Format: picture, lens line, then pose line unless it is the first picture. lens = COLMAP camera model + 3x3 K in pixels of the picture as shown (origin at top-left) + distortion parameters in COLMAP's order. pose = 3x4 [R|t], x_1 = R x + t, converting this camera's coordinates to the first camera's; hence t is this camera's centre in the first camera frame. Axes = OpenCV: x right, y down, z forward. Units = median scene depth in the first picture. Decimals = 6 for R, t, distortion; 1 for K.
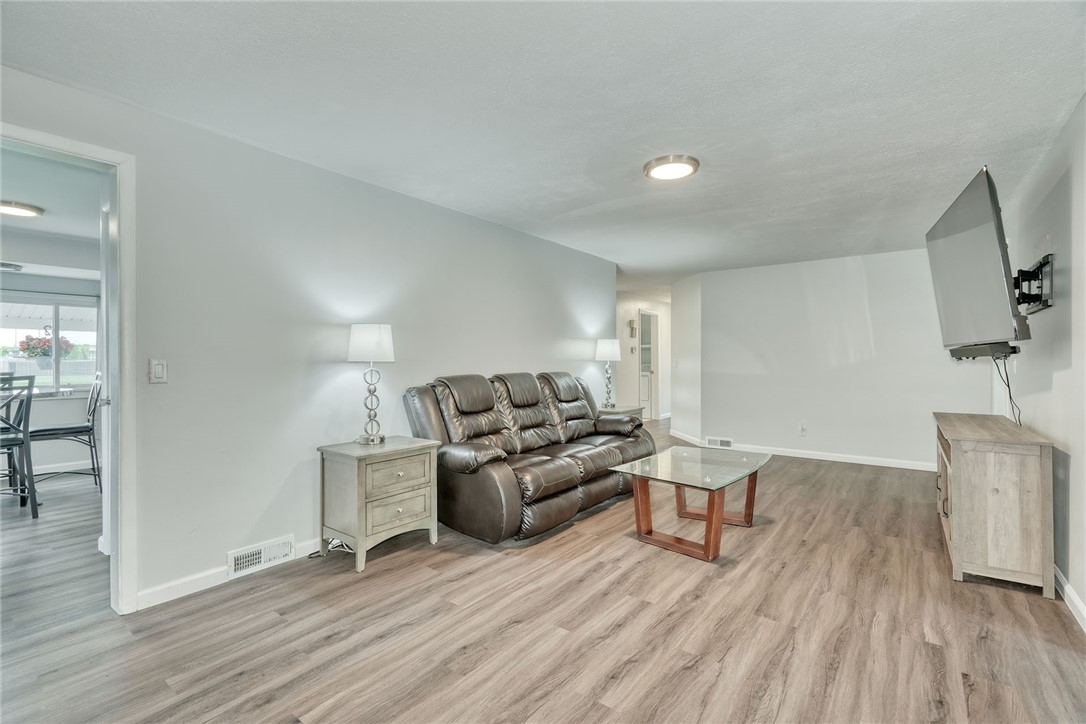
lens RADIAL K [[498.3, 0, 541.6], [0, 498.3, 355.3], [0, 0, 1]] dist [-0.004823, 0.002098]
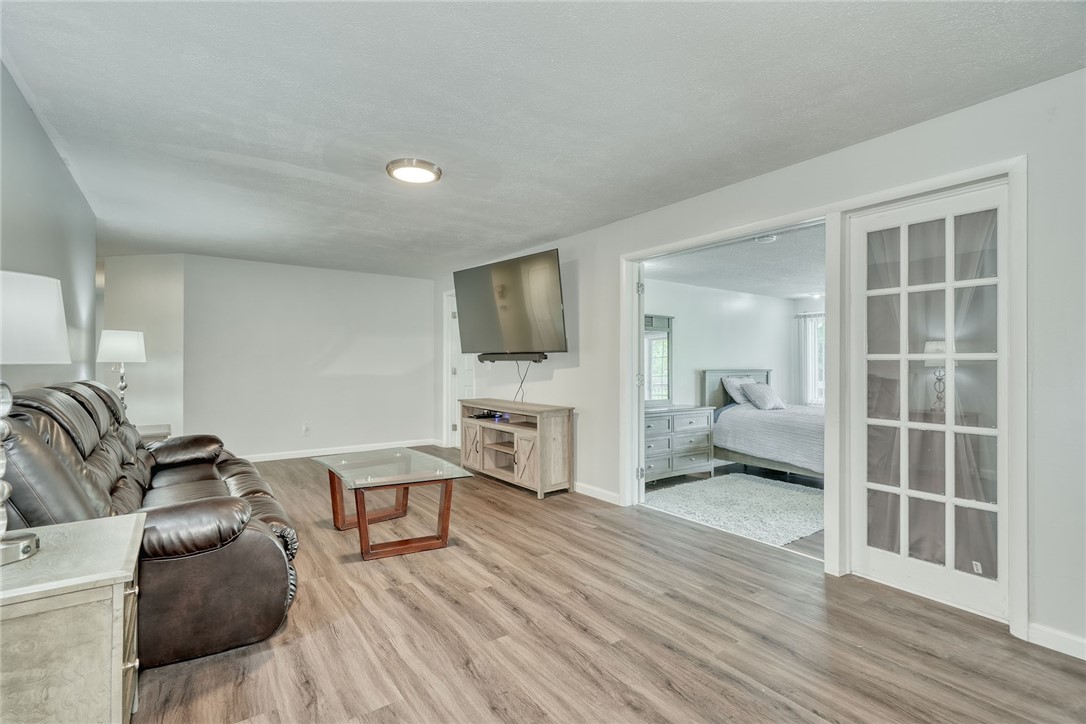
lens RADIAL K [[498.3, 0, 541.4], [0, 498.3, 360.4], [0, 0, 1]] dist [-0.004823, 0.002098]
pose [[0.292958, 0.004488, 0.956115, -0.713368], [-0.011486, 0.999933, -0.001174, 0.003220], [-0.956056, -0.010638, 0.292990, 0.525191]]
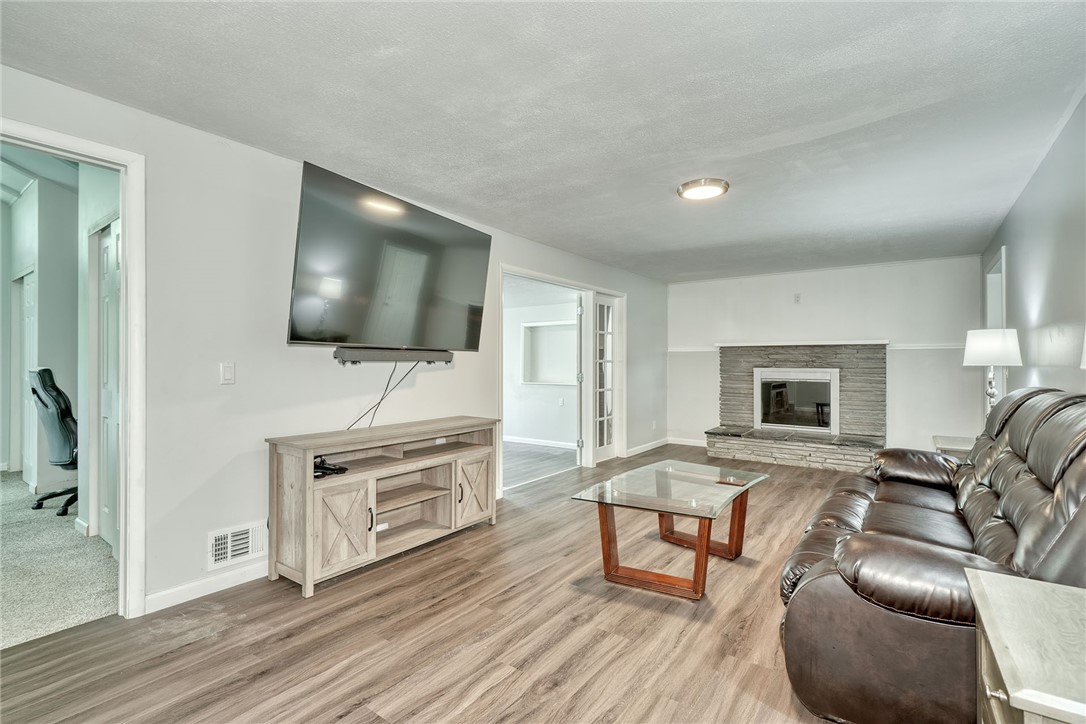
lens RADIAL K [[498.3, 0, 548.4], [0, 498.3, 360.6], [0, 0, 1]] dist [-0.004823, 0.002098]
pose [[-0.999762, -0.000735, -0.021788, 0.709113], [-0.000403, 0.999884, -0.015240, 0.020313], [0.021797, -0.015228, -0.999646, 2.376618]]
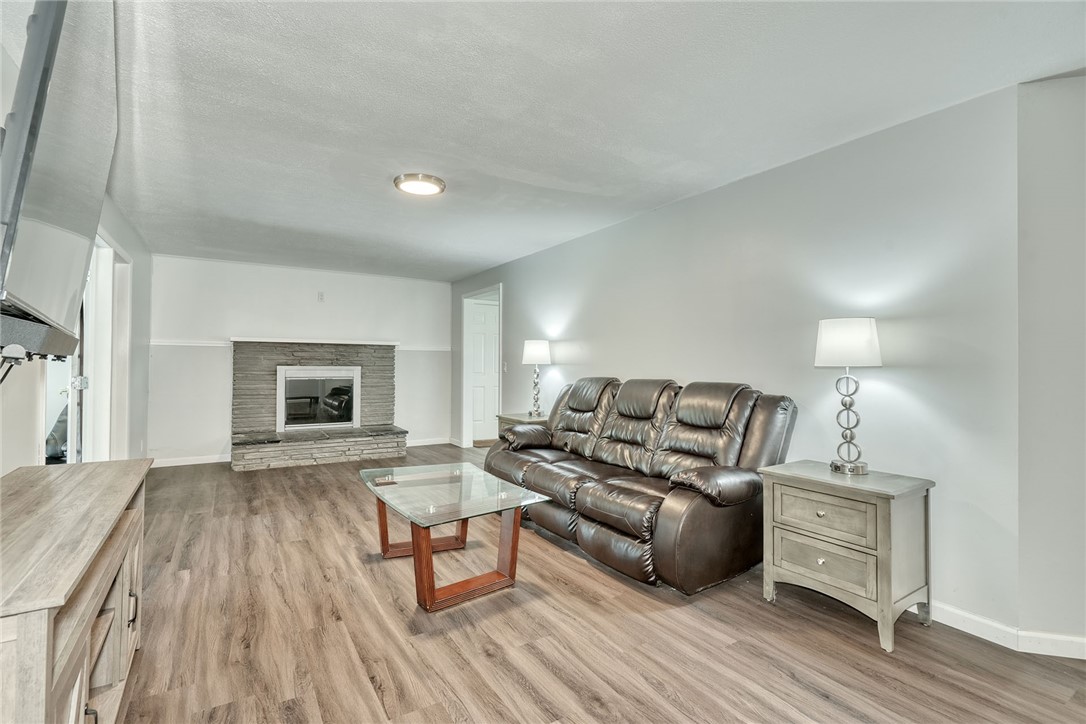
lens RADIAL K [[498.3, 0, 537.4], [0, 498.3, 358.7], [0, 0, 1]] dist [-0.004823, 0.002098]
pose [[-0.360062, -0.010828, -0.932866, 1.326500], [0.001753, 0.999923, -0.012283, 0.015273], [0.932927, -0.006058, -0.360015, 1.850921]]
